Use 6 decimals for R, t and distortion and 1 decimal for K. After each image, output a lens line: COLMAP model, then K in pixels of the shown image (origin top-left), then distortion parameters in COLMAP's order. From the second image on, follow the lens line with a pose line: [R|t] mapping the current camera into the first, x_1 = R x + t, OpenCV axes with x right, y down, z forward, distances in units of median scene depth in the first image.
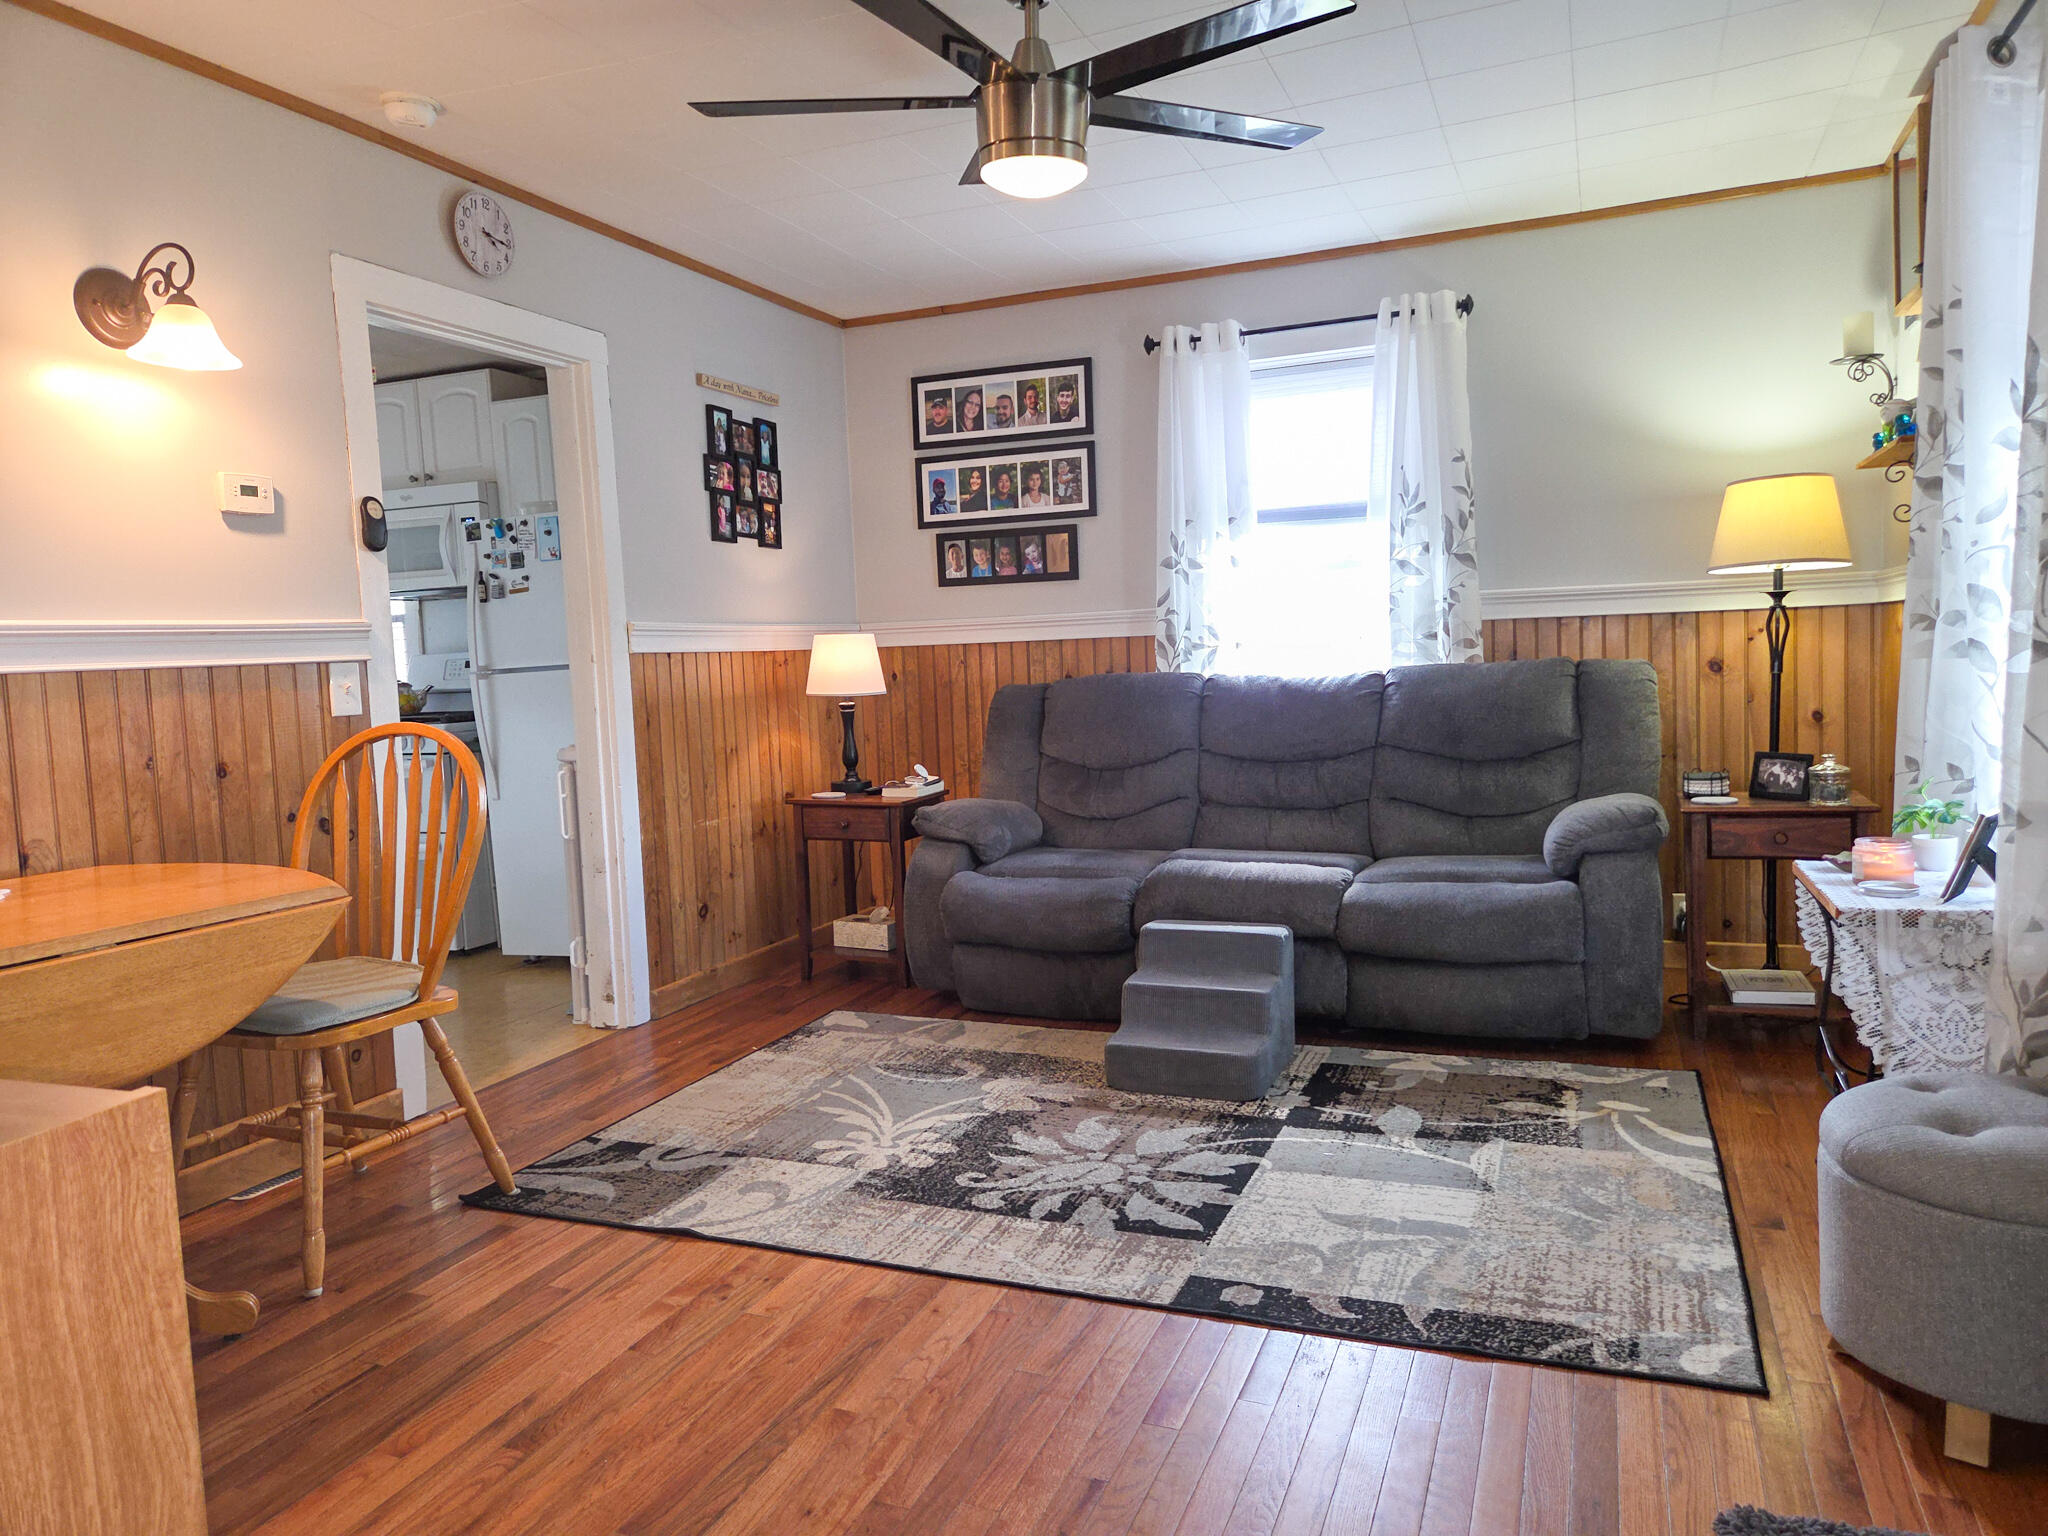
lens RADIAL K [[1389.6, 0, 1024.0], [0, 1389.6, 768.0], [0, 0, 1]] dist [0.074964, -0.061533]
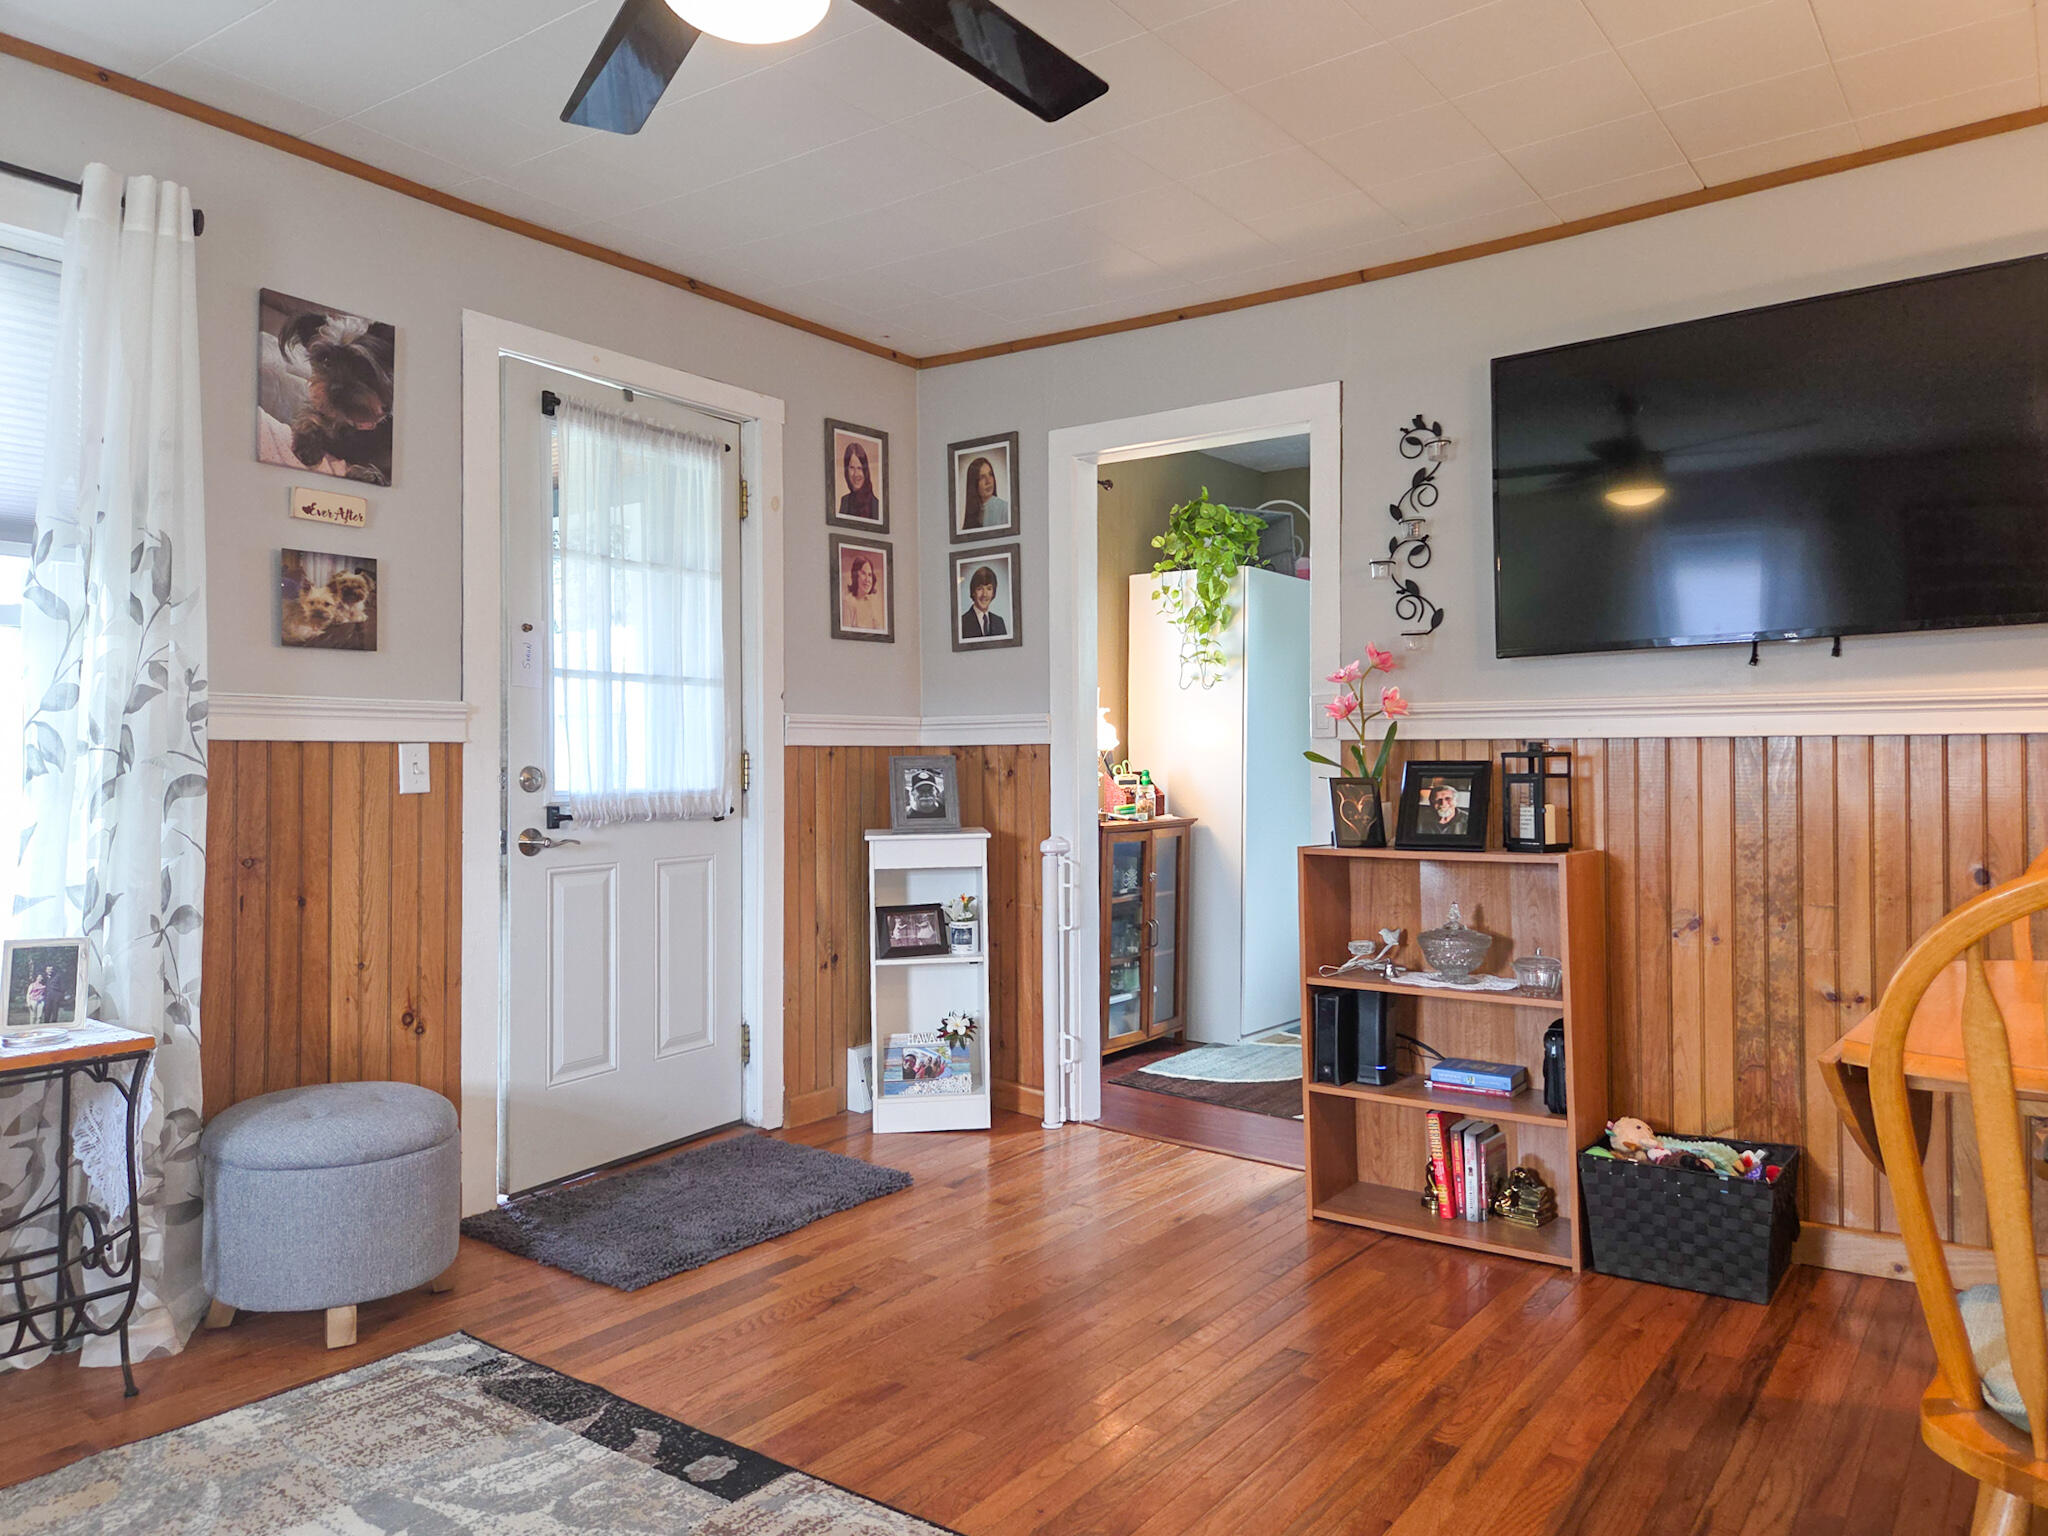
lens RADIAL K [[1378.6, 0, 1032.1], [0, 1378.6, 760.9], [0, 0, 1]] dist [0.067753, -0.057417]
pose [[-0.971255, 0.044251, 0.233892, -0.210896], [0.061846, 0.995737, 0.068435, -0.096444], [-0.229867, 0.080934, -0.969851, 1.360819]]
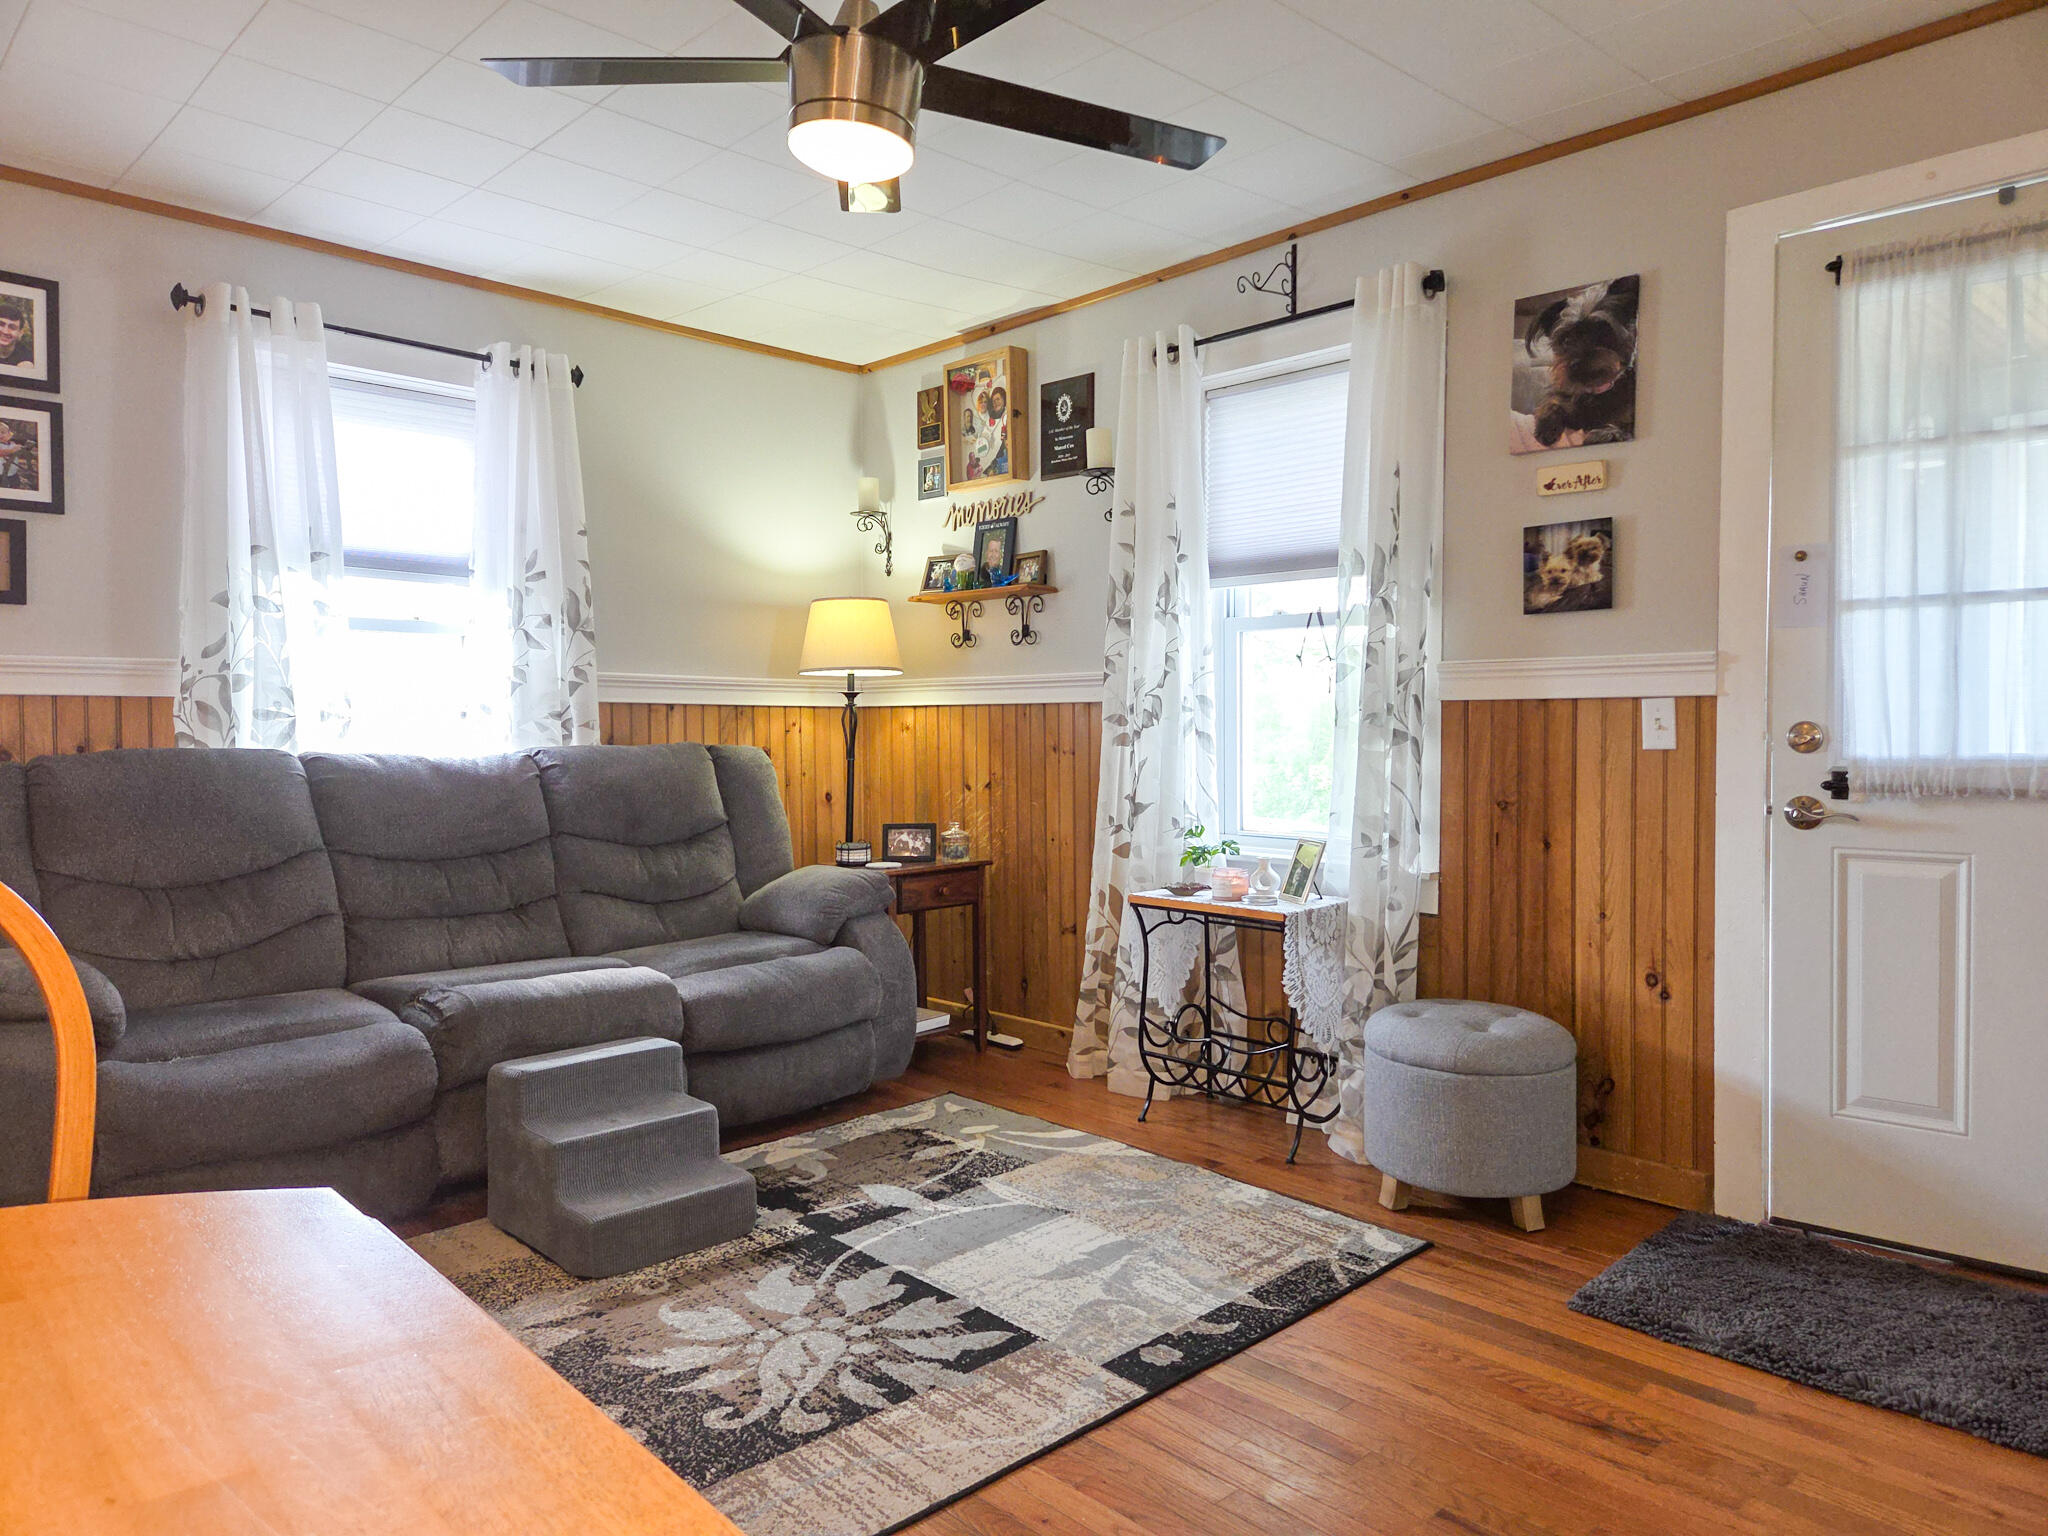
lens RADIAL K [[1378.6, 0, 1032.1], [0, 1378.6, 760.9], [0, 0, 1]] dist [0.067753, -0.057417]
pose [[0.395803, 0.015123, 0.918211, -0.610934], [0.060785, 0.997240, -0.042627, -0.008866], [-0.916322, 0.072685, 0.393791, 0.502841]]
